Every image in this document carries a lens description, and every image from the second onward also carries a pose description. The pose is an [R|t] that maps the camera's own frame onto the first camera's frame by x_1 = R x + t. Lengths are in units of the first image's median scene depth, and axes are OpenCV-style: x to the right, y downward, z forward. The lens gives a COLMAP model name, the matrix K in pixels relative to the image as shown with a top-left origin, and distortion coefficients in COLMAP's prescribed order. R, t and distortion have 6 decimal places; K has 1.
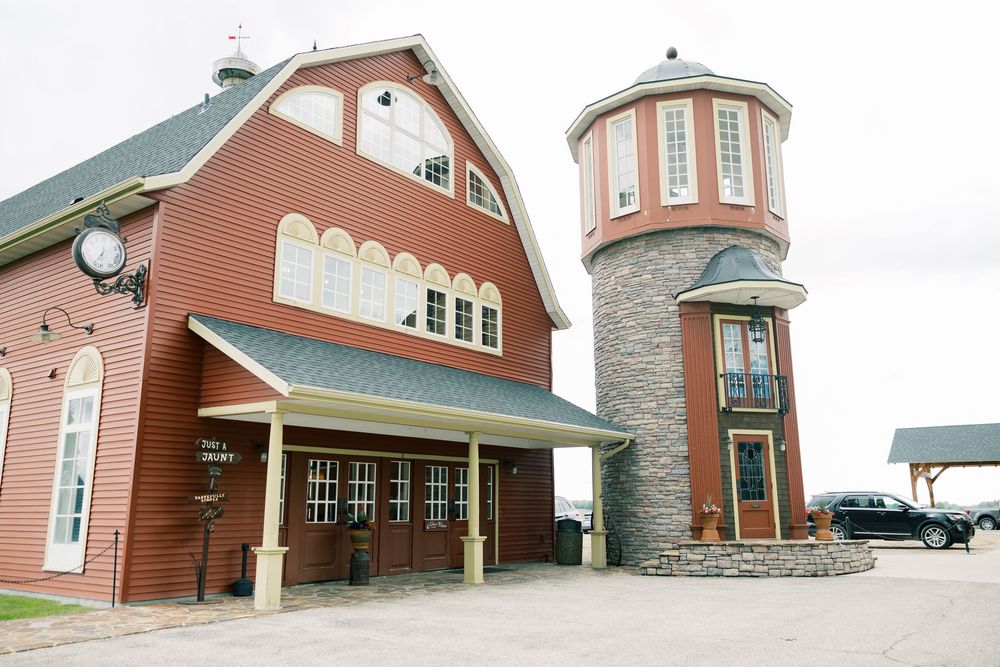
lens RADIAL K [[800.1, 0, 497.0], [0, 800.1, 333.1], [0, 0, 1]] dist [0.016187, 0.001584]
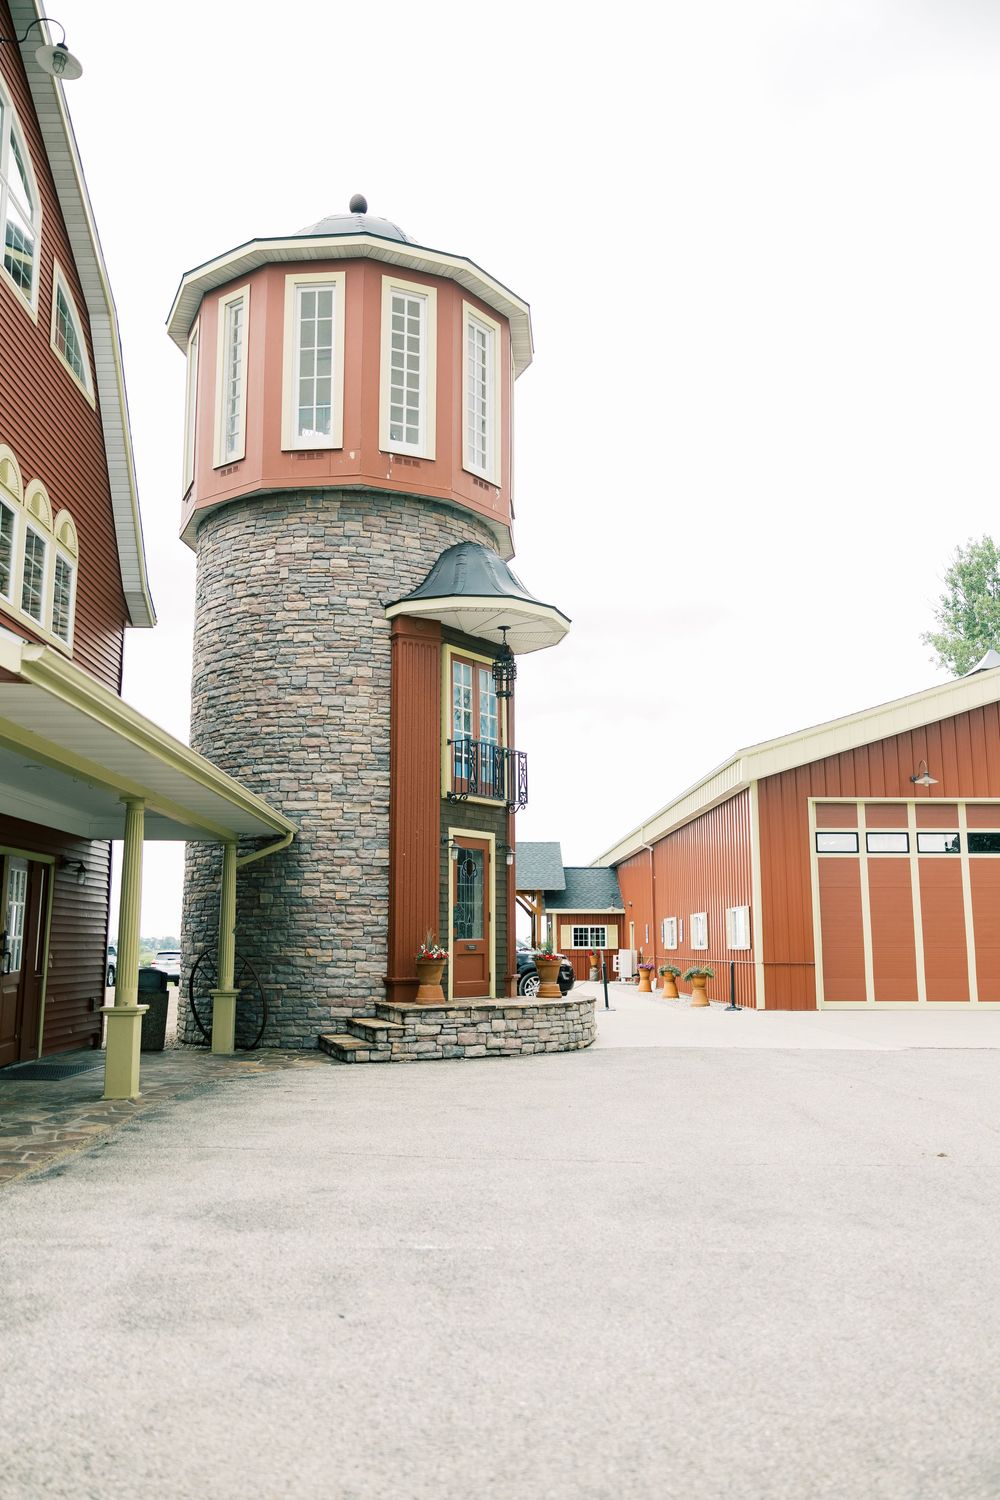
lens RADIAL K [[1200.2, 0, 491.0], [0, 1200.2, 751.1], [0, 0, 1]] dist [0.016187, 0.001584]
pose [[0.786951, 0.105444, 0.607939, -0.261333], [-0.137119, 0.990538, 0.005691, 0.049376], [-0.601587, -0.087838, 0.793963, 0.227543]]
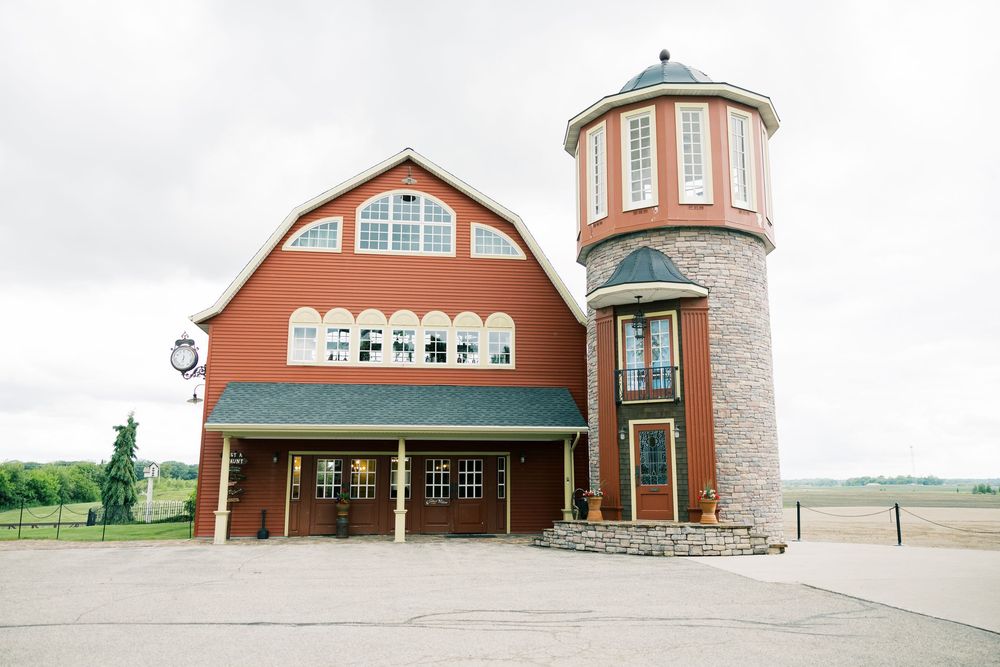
lens RADIAL K [[800.1, 0, 496.9], [0, 800.1, 327.9], [0, 0, 1]] dist [0.016187, 0.001584]
pose [[0.699833, -0.132647, -0.701882, 0.927007], [0.148371, 0.988170, -0.038814, 0.010288], [0.698727, -0.076976, 0.711235, 0.099512]]
